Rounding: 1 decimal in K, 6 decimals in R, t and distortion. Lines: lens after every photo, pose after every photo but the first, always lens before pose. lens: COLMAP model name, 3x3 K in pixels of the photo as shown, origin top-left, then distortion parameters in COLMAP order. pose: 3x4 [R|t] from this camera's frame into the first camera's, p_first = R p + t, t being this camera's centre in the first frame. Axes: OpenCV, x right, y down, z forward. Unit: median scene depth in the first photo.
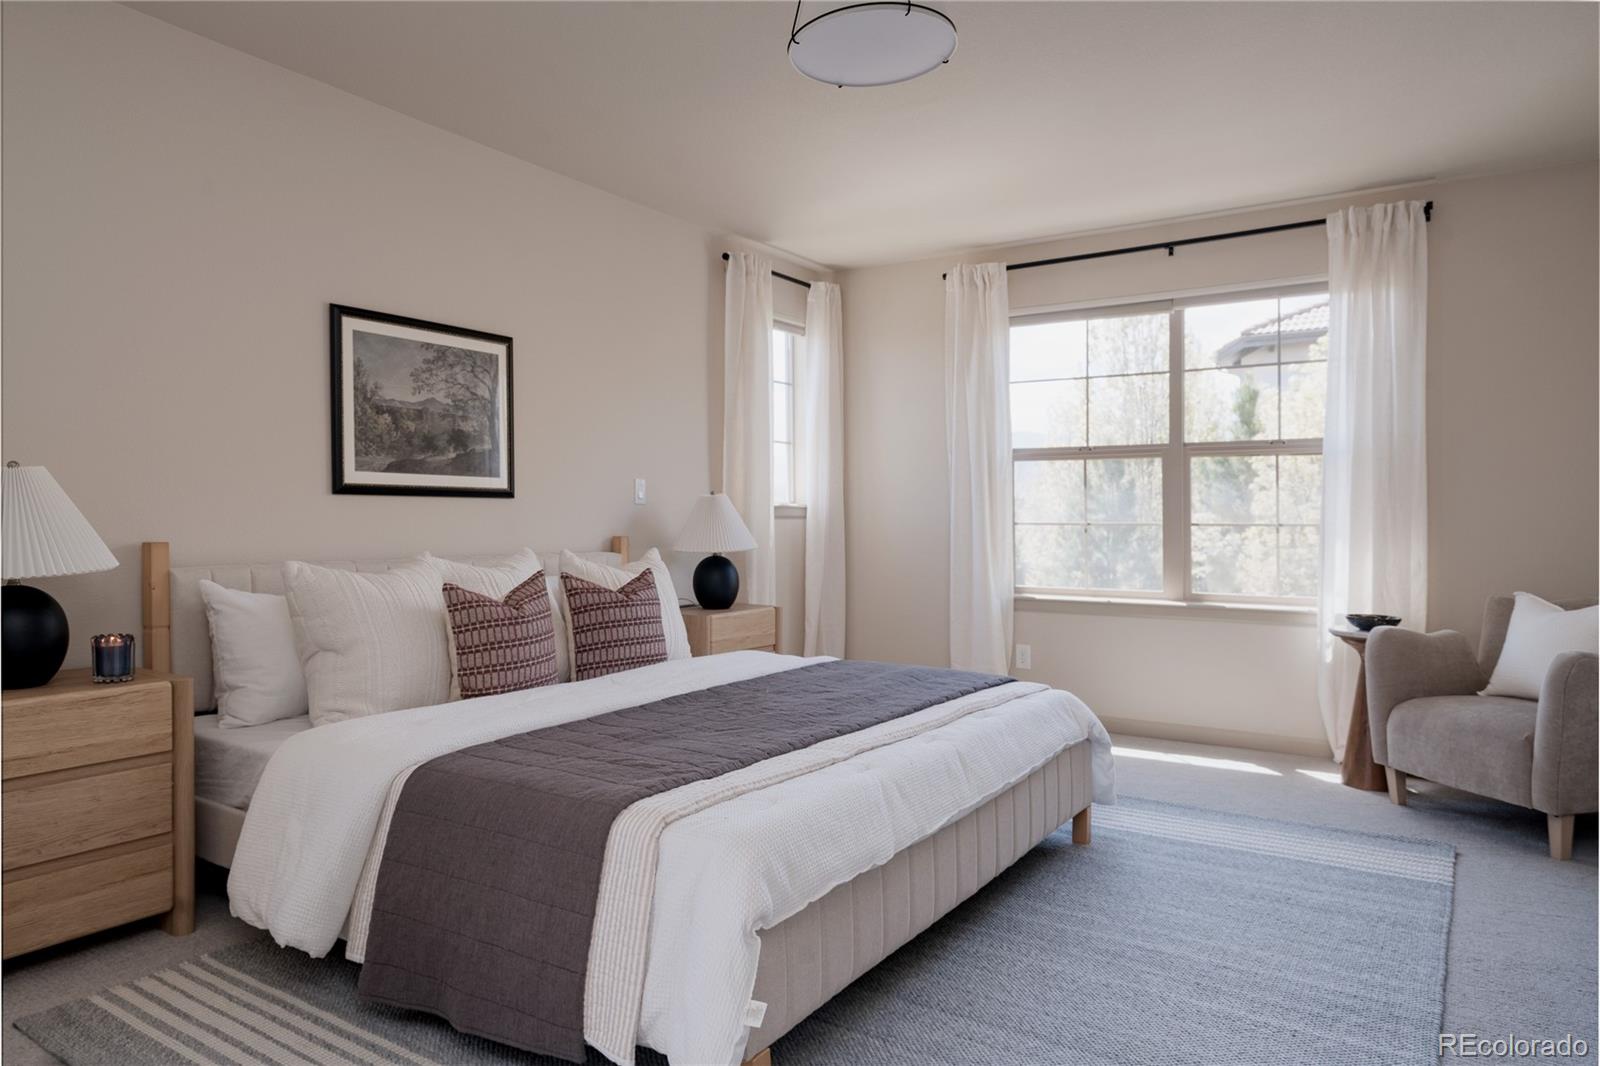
lens RADIAL K [[1086.3, 0, 800.0], [0, 1086.3, 533.0], [0, 0, 1]] dist [0.005518, 0.002393]
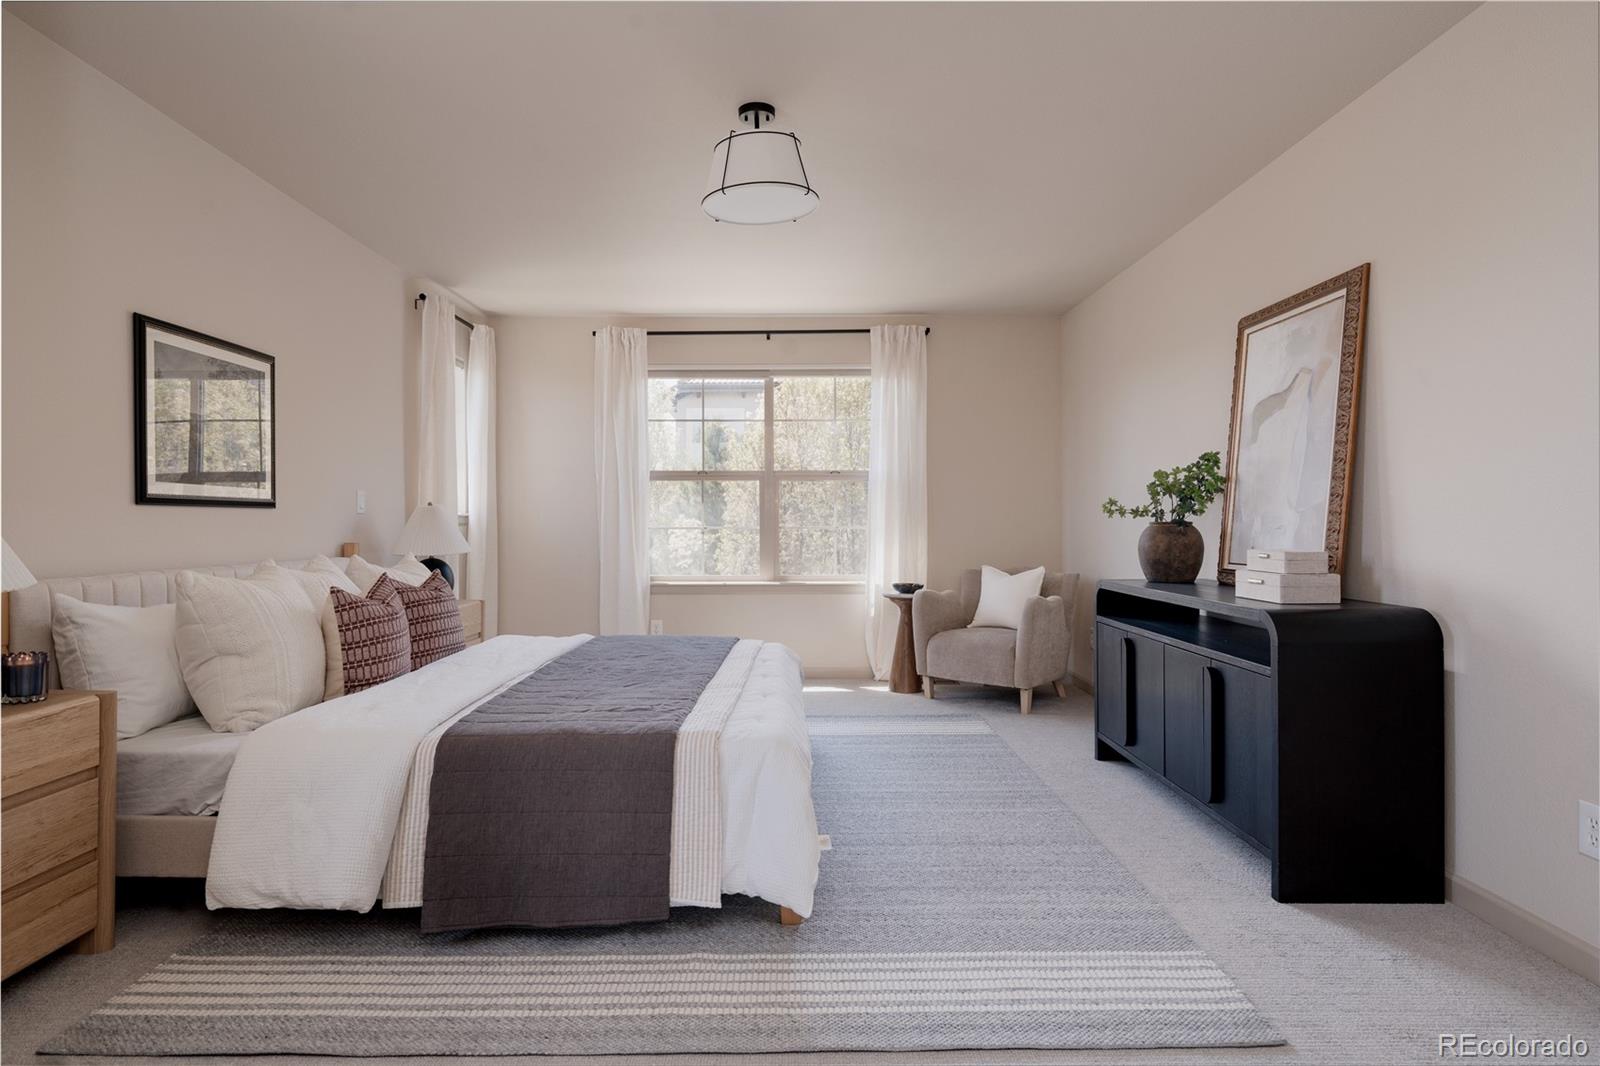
lens RADIAL K [[933.3, 0, 800.0], [0, 933.3, 533.0], [0, 0, 1]] dist [0.001351, 0.000857]
pose [[0.826361, -0.011806, 0.563017, -0.455899], [0.013171, 0.999912, 0.001636, -0.003433], [-0.562986, 0.006064, 0.826444, -0.052585]]
